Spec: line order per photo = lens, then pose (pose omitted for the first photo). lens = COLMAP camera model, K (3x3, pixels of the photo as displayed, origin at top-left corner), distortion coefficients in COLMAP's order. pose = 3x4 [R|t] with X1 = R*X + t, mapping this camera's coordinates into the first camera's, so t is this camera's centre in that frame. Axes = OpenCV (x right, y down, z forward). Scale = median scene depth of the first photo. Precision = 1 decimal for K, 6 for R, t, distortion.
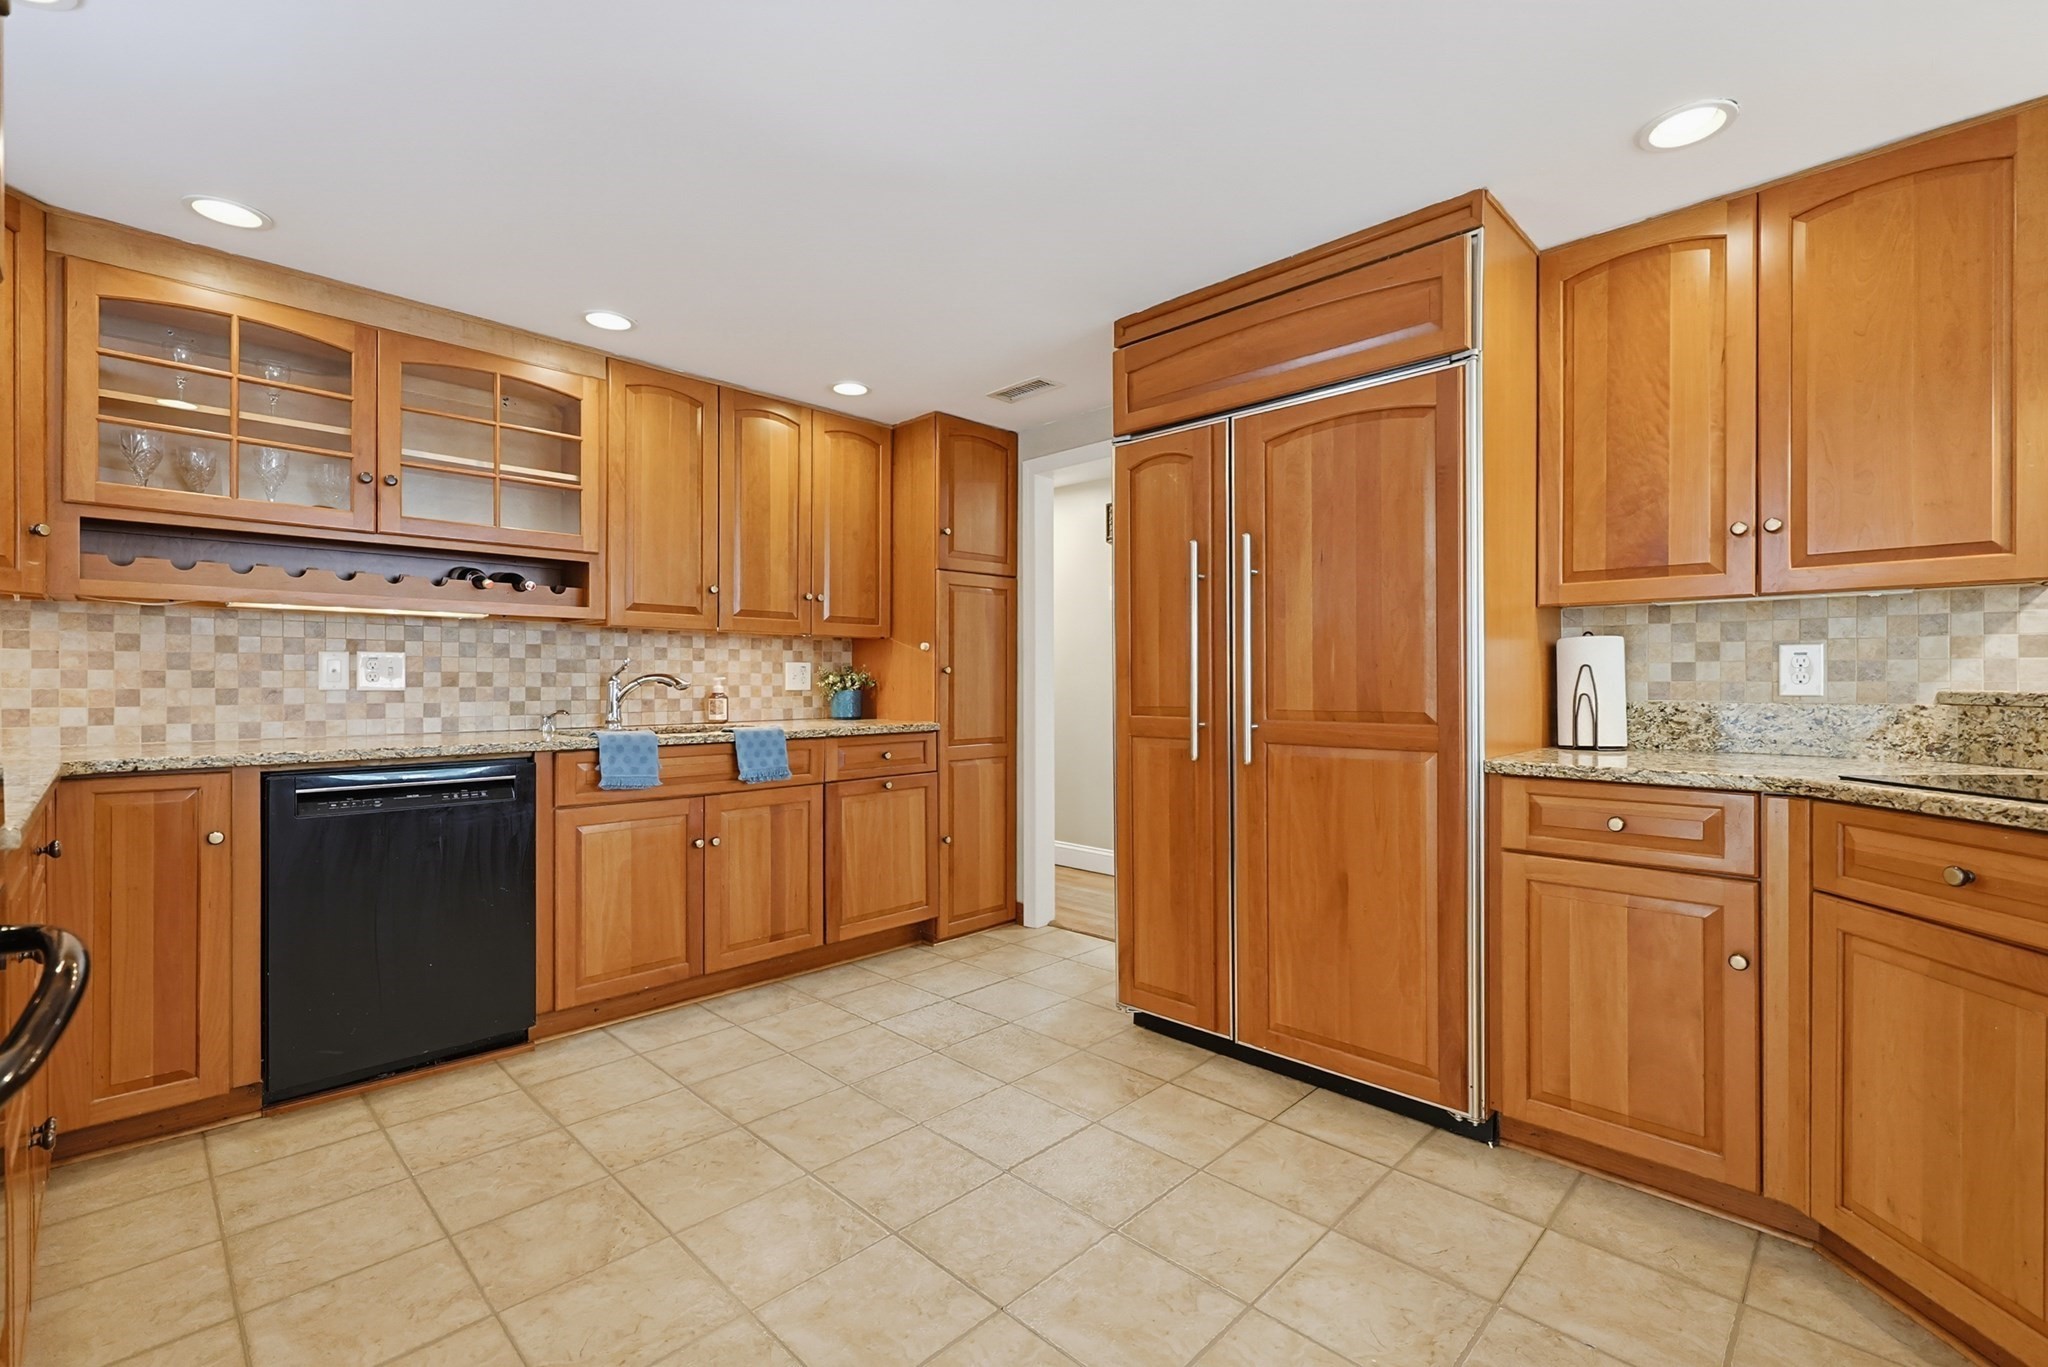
lens RADIAL K [[890.0, 0, 1002.9], [0, 890.0, 686.0], [0, 0, 1]] dist [-0.003098, -0.000259]
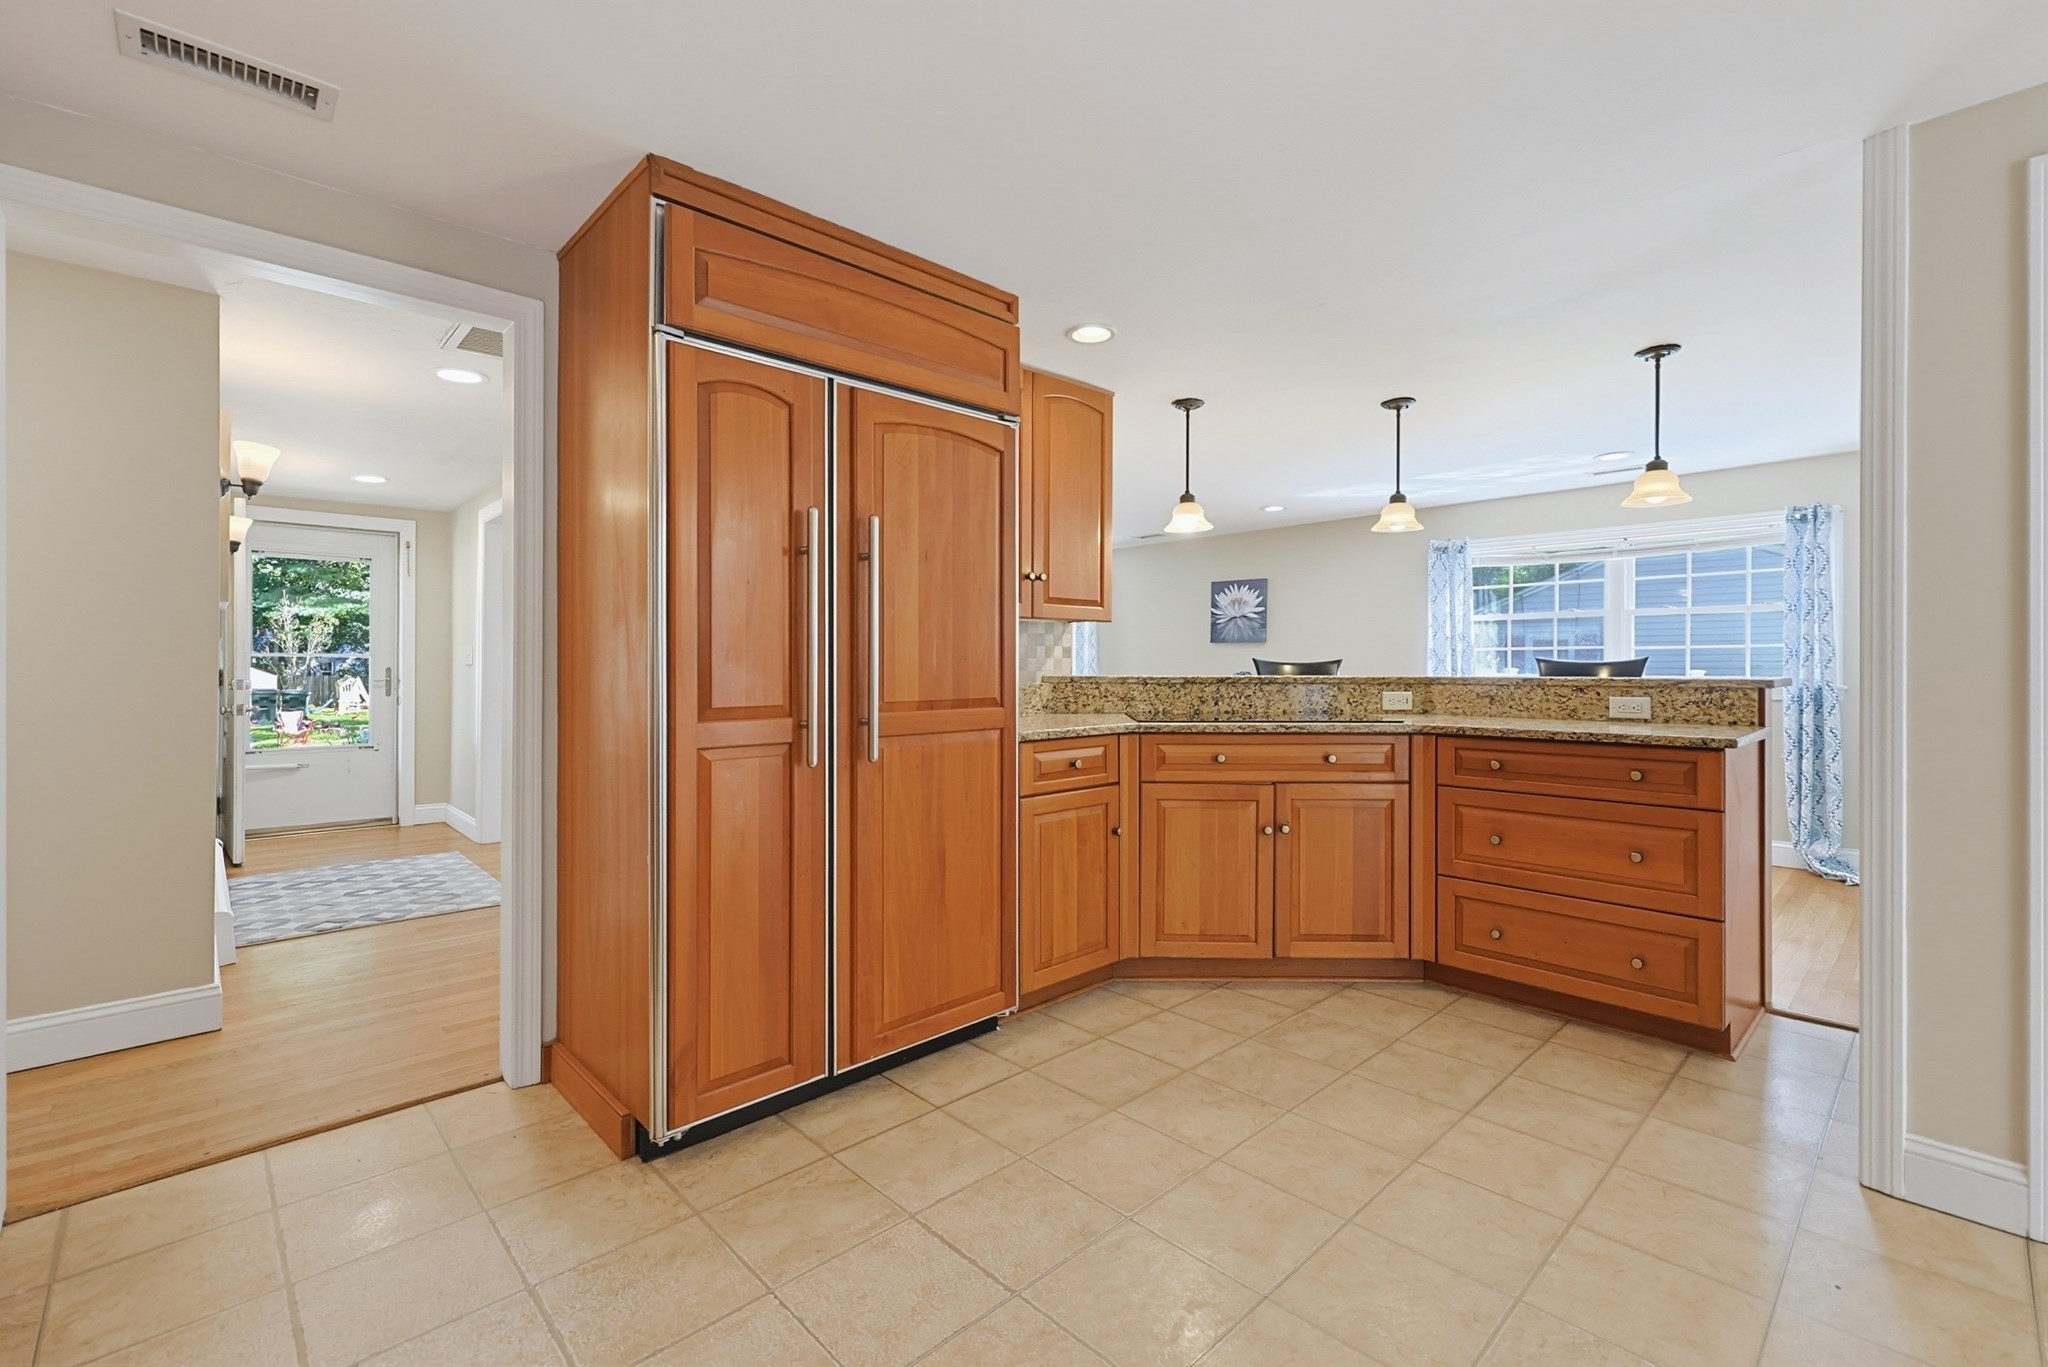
lens RADIAL K [[880.9, 0, 1048.3], [0, 880.9, 669.5], [0, 0, 1]] dist [0.000130, -0.000021]
pose [[0.007970, -0.003699, 0.999961, -0.767343], [0.005662, 0.999977, 0.003654, -0.013408], [-0.999952, 0.005633, 0.007991, 0.948774]]
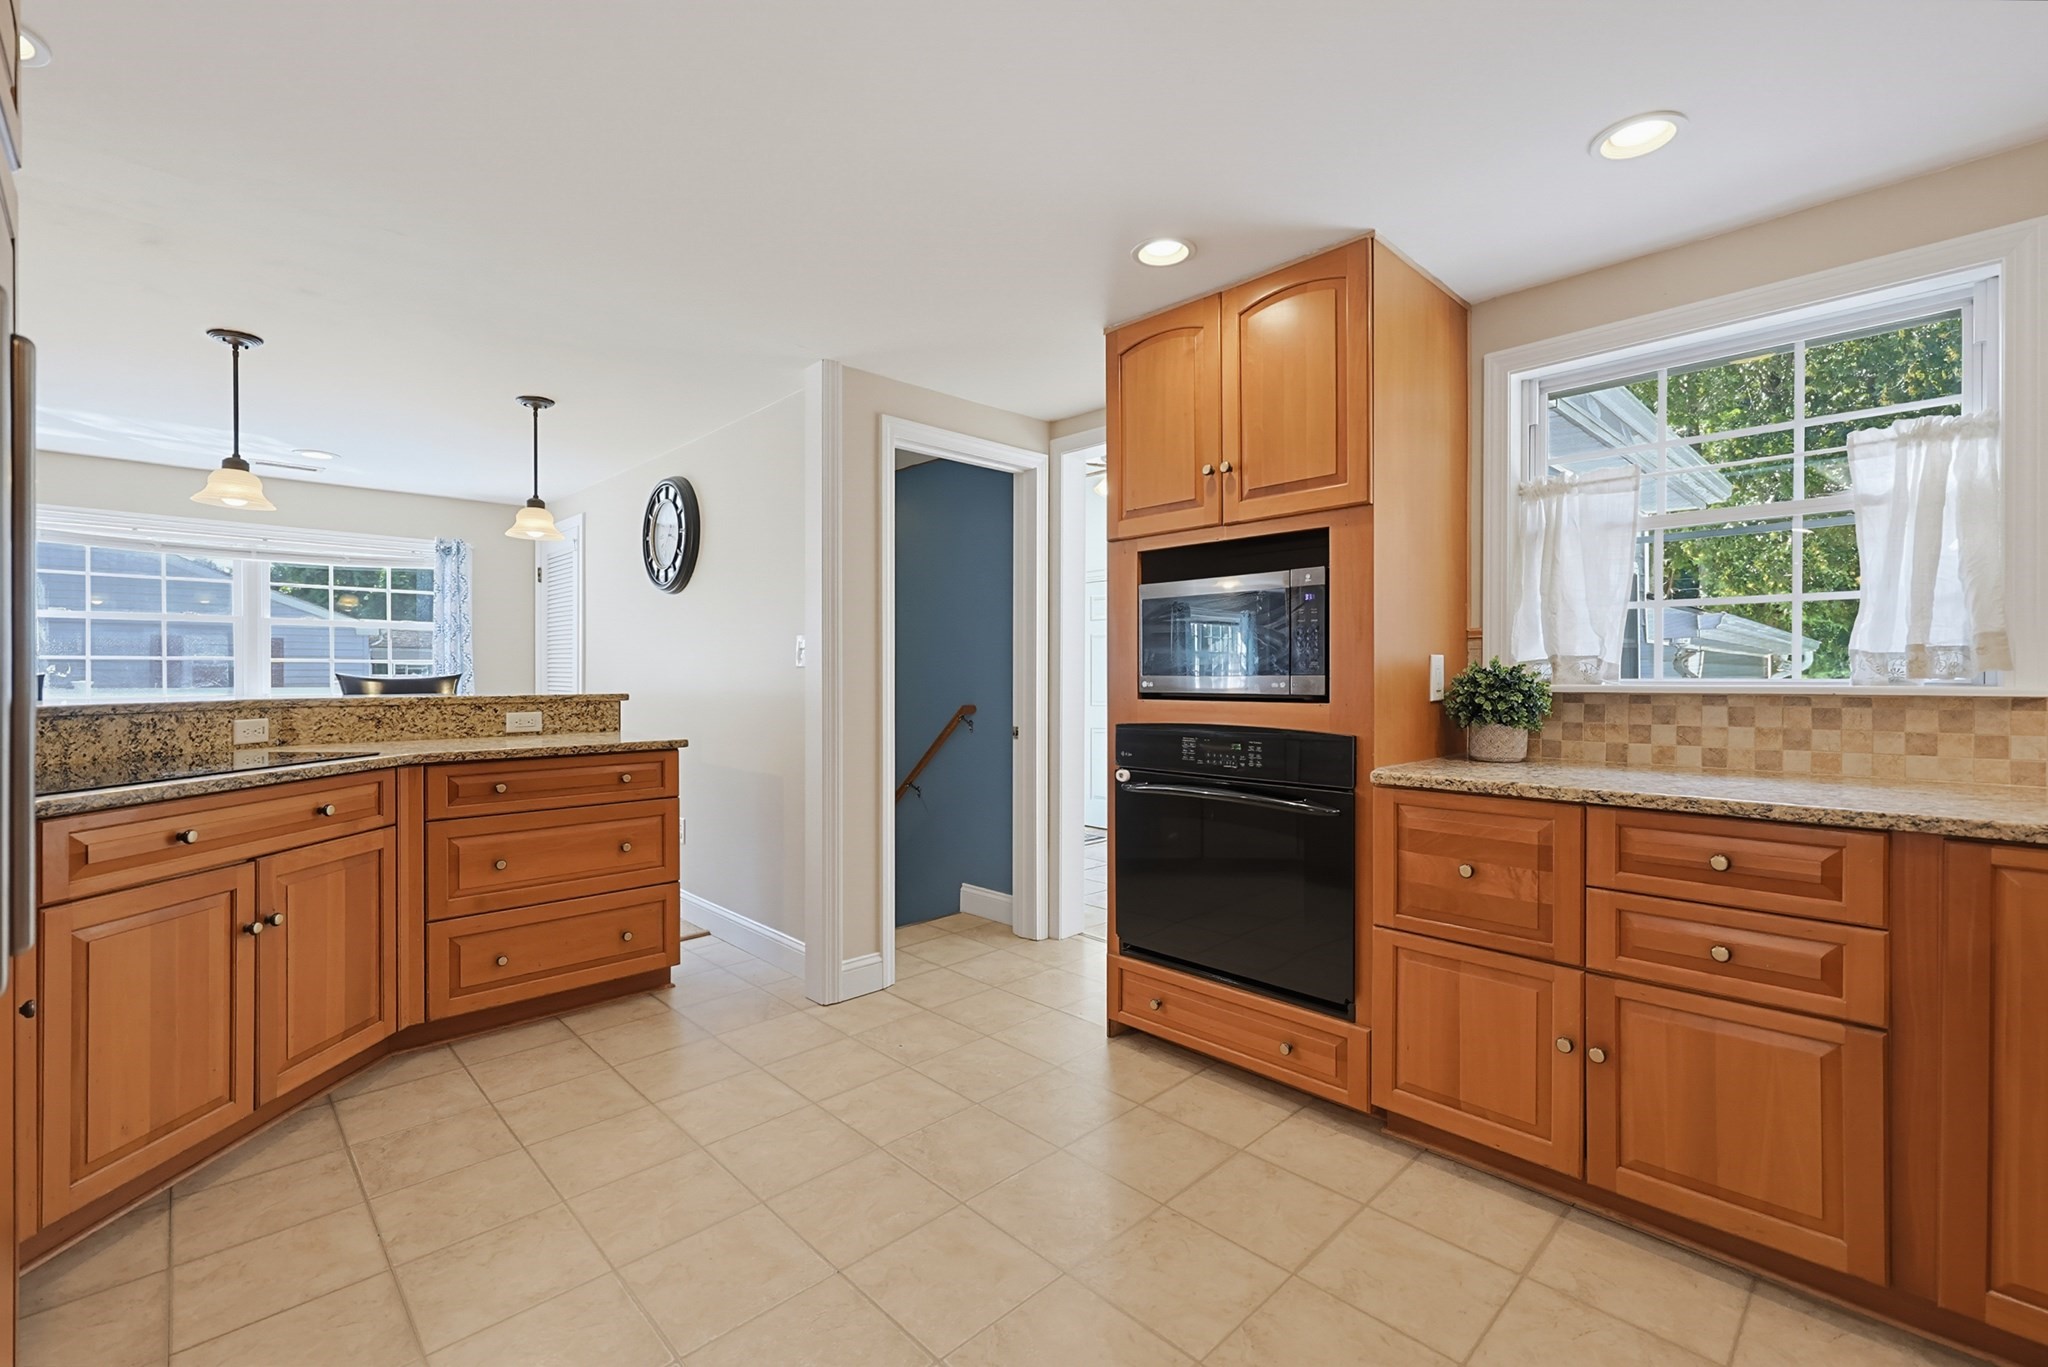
lens RADIAL K [[874.2, 0, 1024.0], [0, 874.2, 683.5], [0, 0, 1]] dist [-0.000386, -0.000130]
pose [[-0.999848, -0.000612, 0.017402, -0.189073], [-0.000344, 0.999882, 0.015384, -0.034695], [-0.017409, 0.015376, -0.999730, 1.589584]]
